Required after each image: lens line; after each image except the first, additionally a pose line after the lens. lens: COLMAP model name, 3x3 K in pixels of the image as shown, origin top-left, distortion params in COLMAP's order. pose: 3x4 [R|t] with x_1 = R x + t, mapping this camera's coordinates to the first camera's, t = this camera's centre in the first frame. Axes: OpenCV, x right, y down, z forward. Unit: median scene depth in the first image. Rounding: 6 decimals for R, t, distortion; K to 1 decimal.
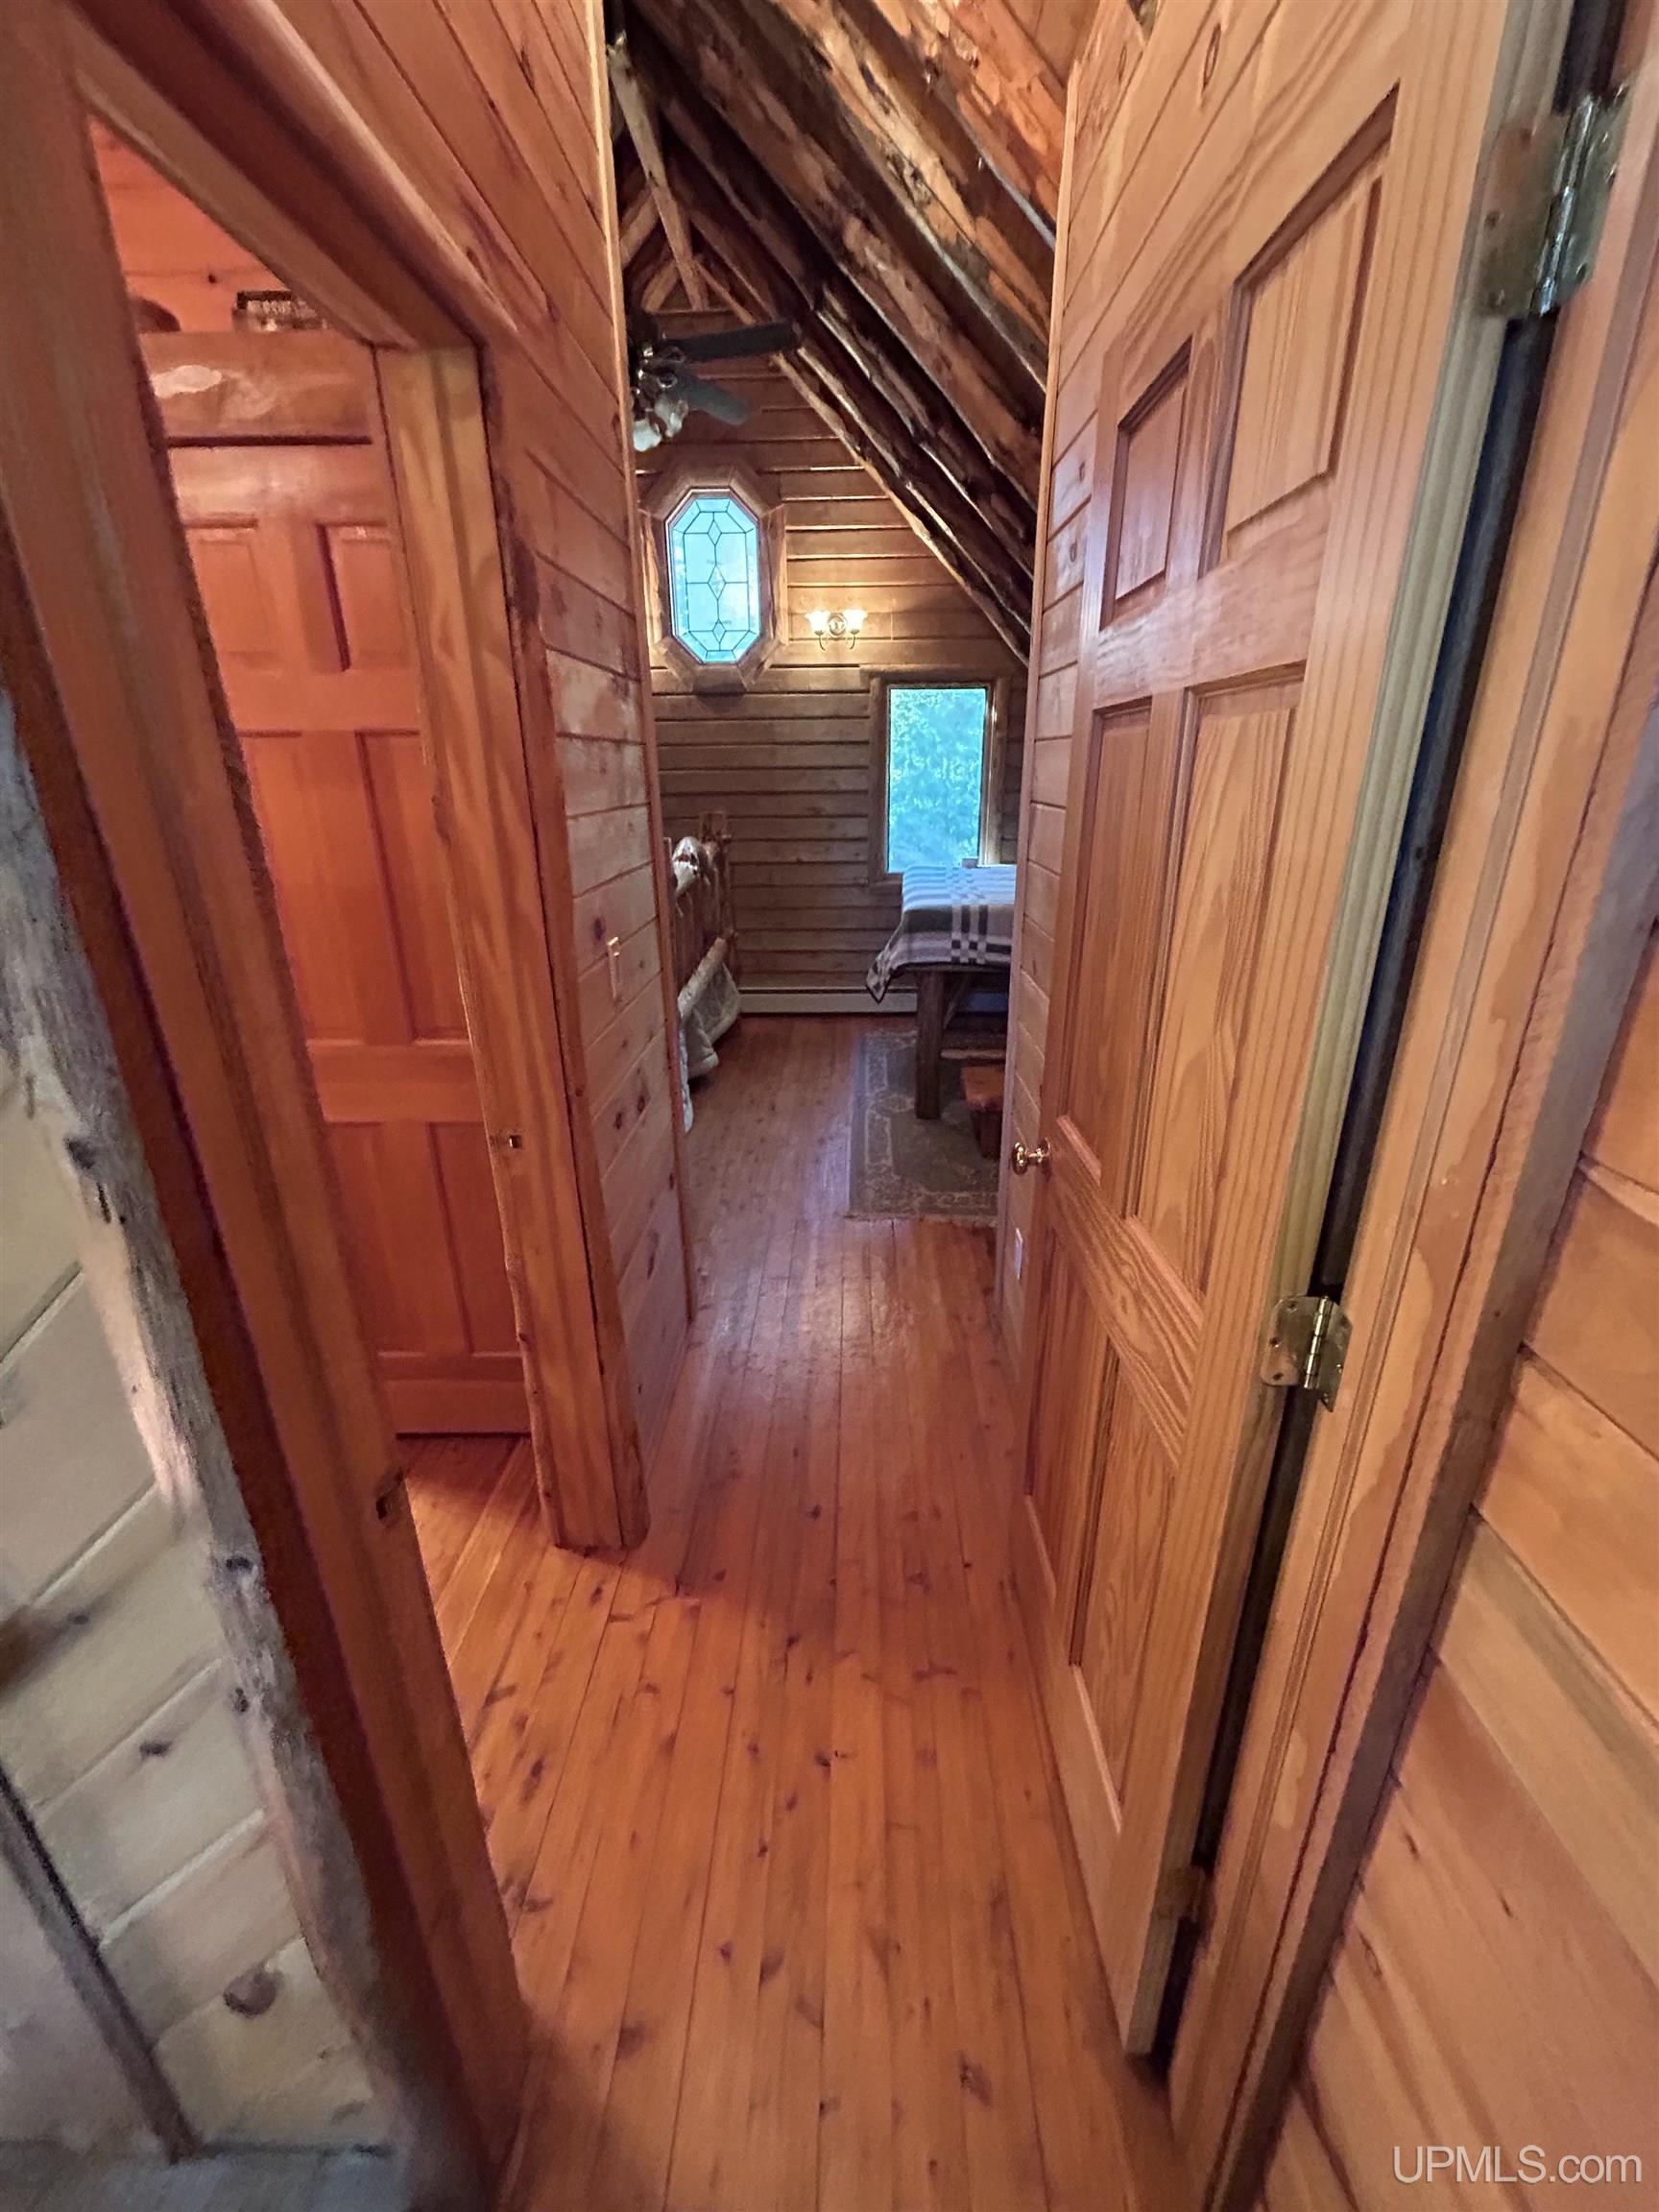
lens RADIAL K [[896.8, 0, 835.2], [0, 896.8, 1122.1], [0, 0, 1]] dist [-0.000271, -0.000087]
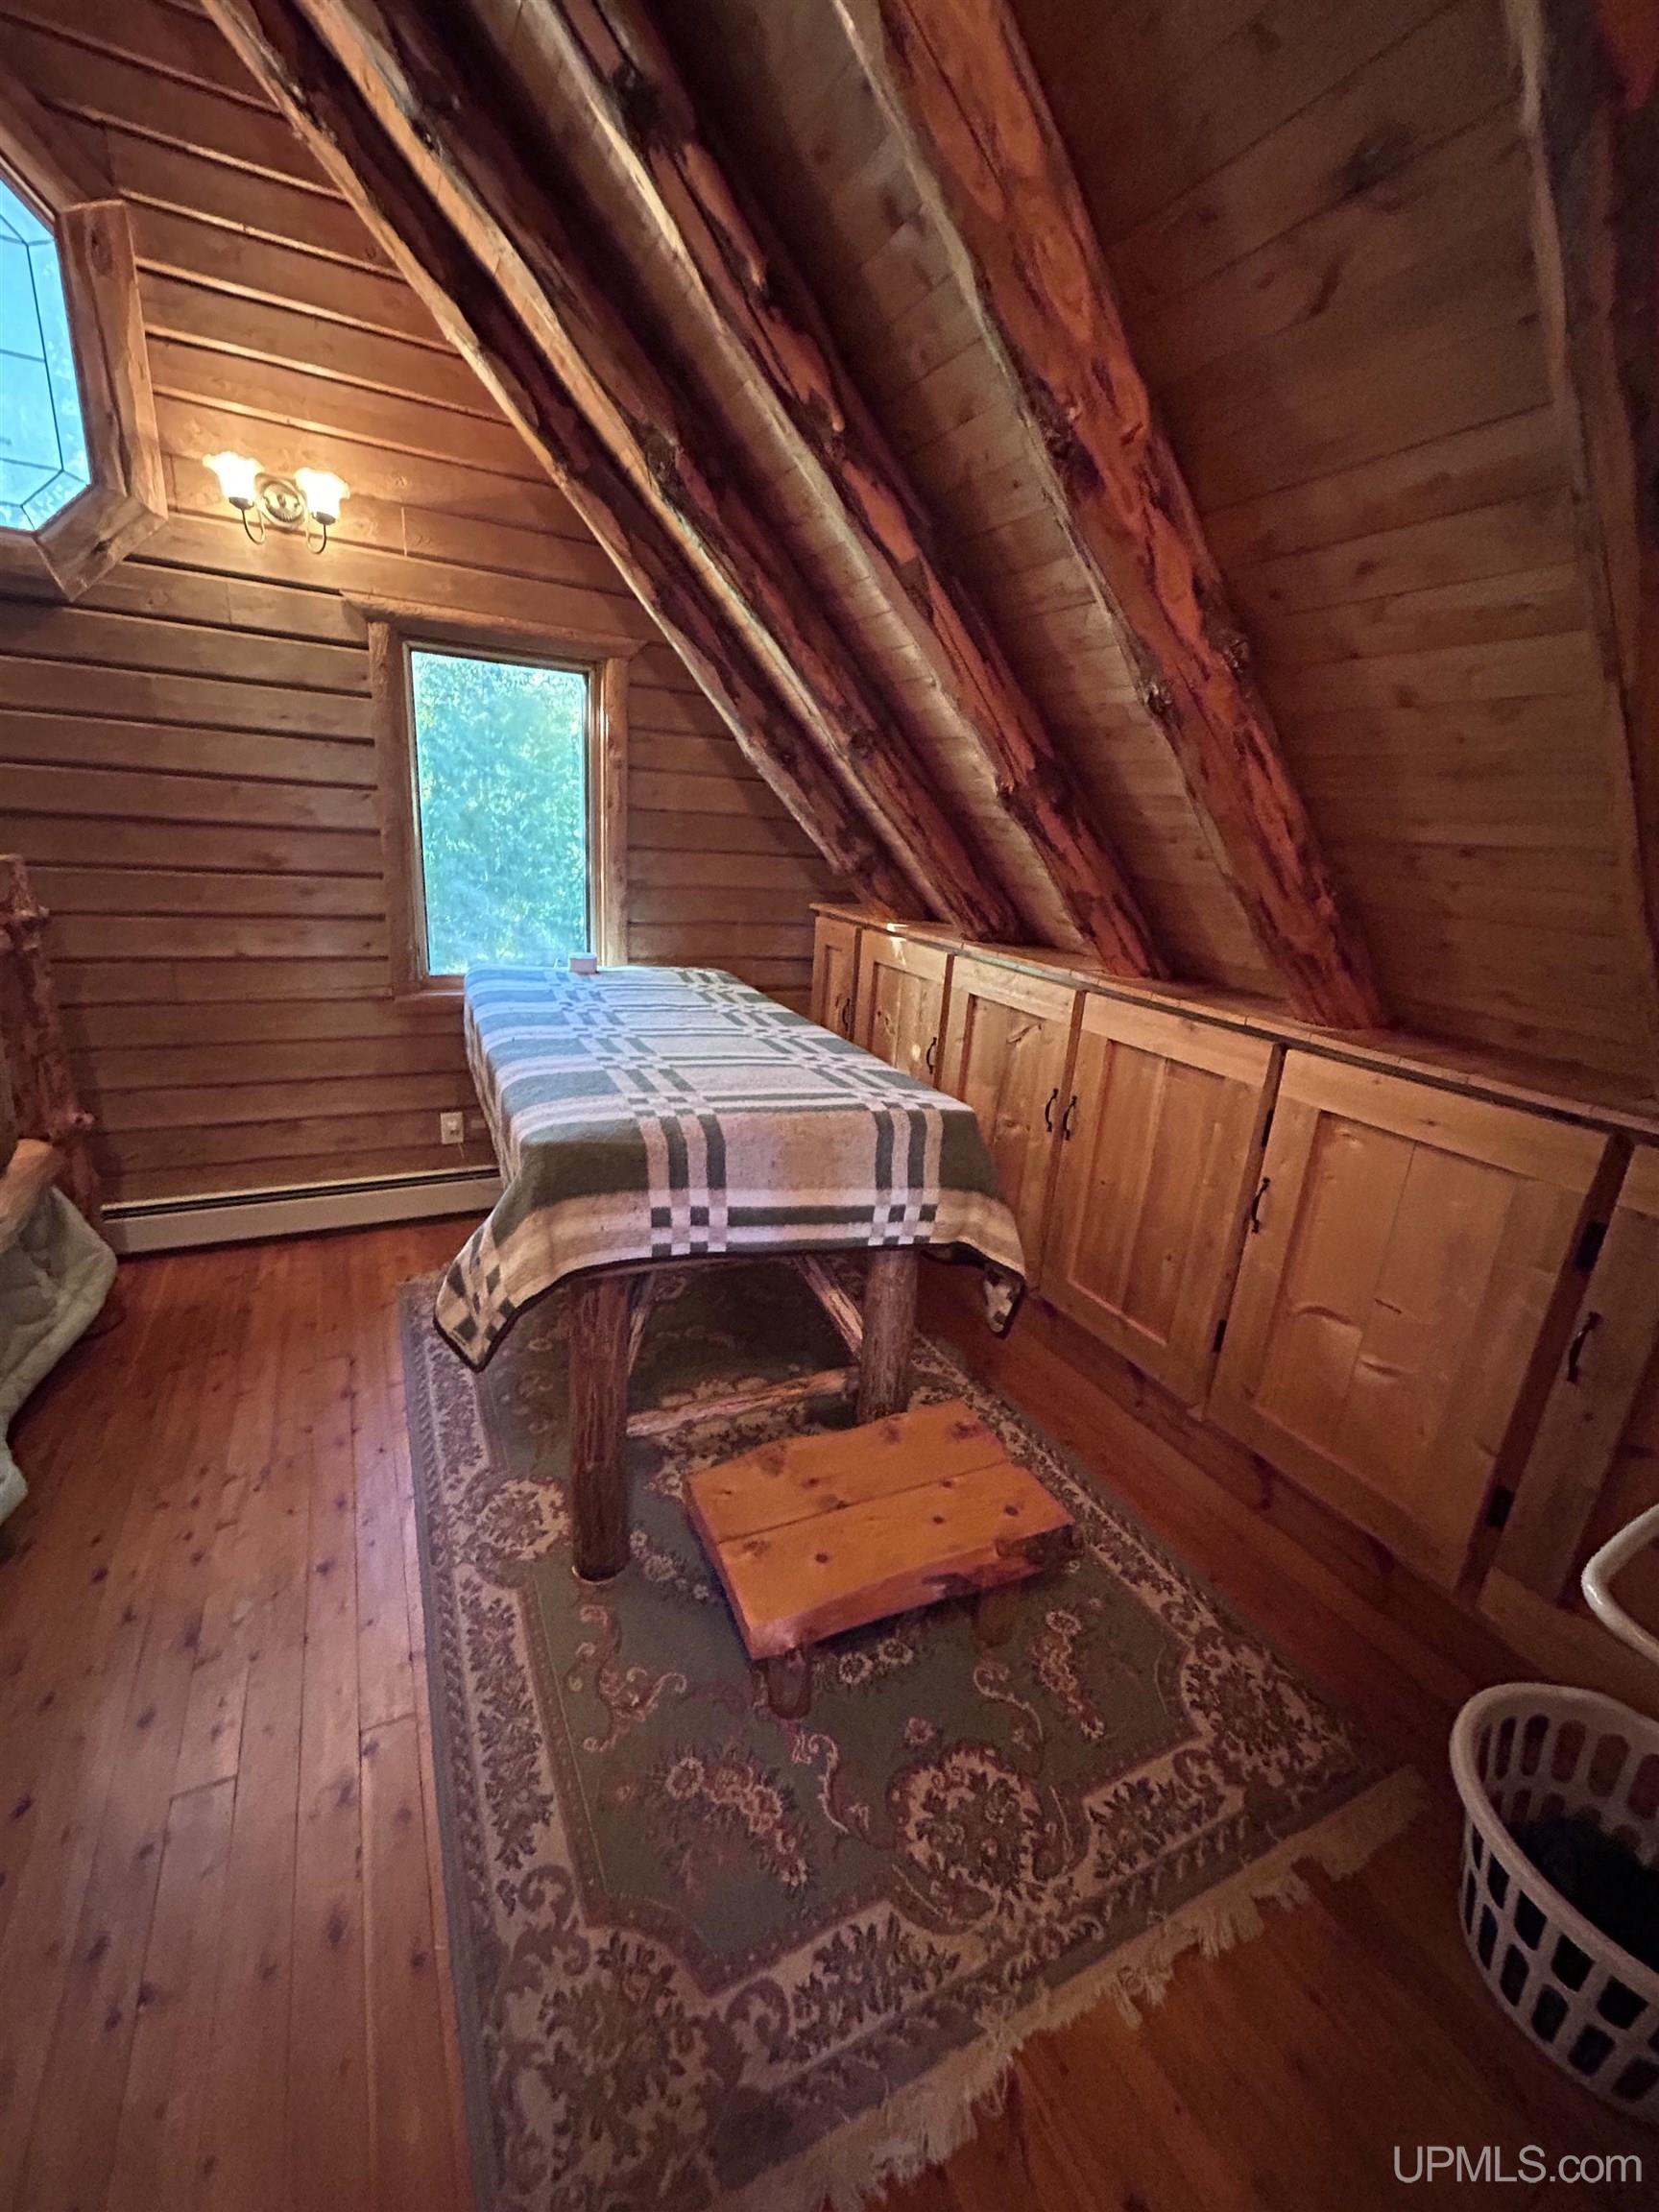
lens RADIAL K [[896.8, 0, 837.5], [0, 896.8, 1118.5], [0, 0, 1]] dist [-0.000271, -0.000087]
pose [[0.873472, -0.079592, 0.480324, 0.004772], [0.099223, 0.994943, -0.015571, -0.174134], [-0.476656, 0.061260, 0.876953, 0.438434]]
